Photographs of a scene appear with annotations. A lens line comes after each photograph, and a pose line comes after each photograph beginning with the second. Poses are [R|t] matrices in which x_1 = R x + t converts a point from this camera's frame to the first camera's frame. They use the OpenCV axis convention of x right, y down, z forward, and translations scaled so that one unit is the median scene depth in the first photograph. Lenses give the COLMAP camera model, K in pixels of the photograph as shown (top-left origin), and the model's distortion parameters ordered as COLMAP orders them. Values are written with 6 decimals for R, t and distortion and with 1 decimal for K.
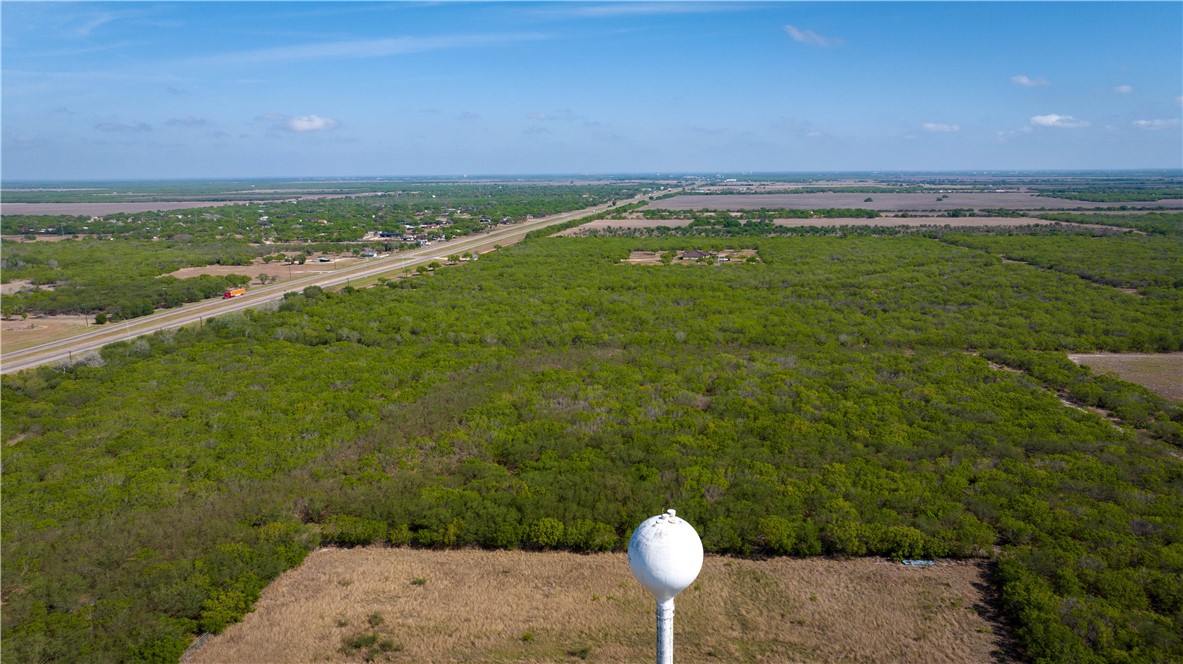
lens RADIAL K [[836.0, 0, 592.9], [0, 836.0, 335.1], [0, 0, 1]] dist [-0.038649, 0.036834]
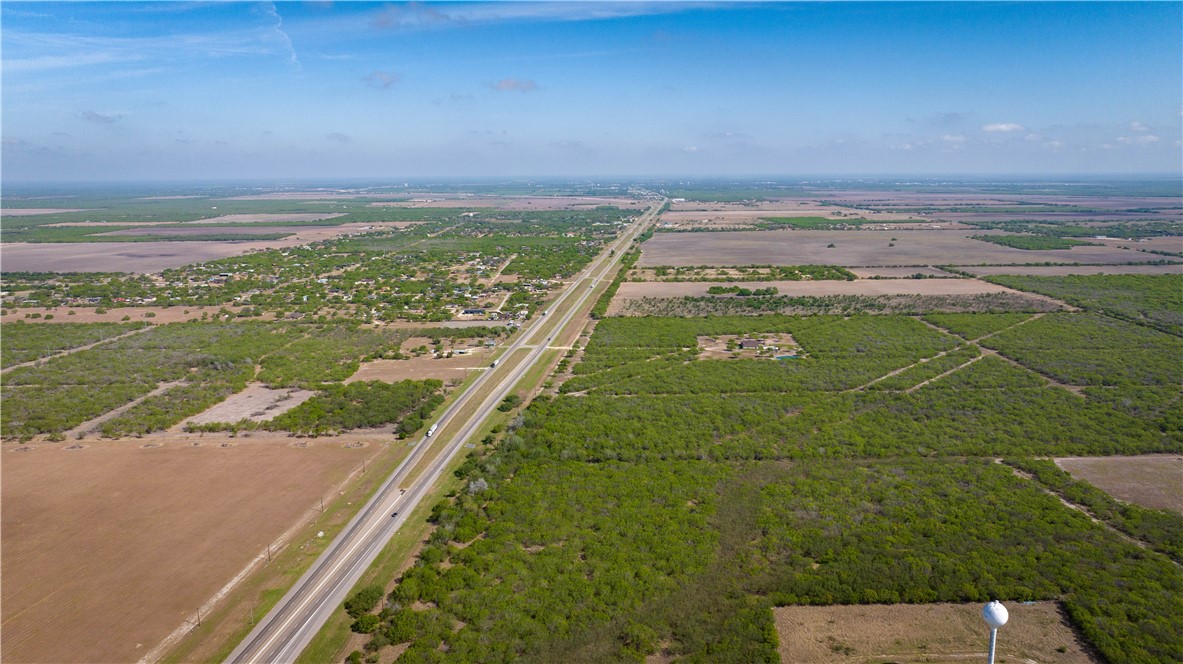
lens RADIAL K [[836.0, 0, 590.9], [0, 836.0, 328.2], [0, 0, 1]] dist [-0.038649, 0.036834]
pose [[0.996396, -0.016310, 0.083246, -0.993905], [0.016853, 0.999841, -0.005821, -0.493423], [-0.083138, 0.007203, 0.996512, -1.198596]]
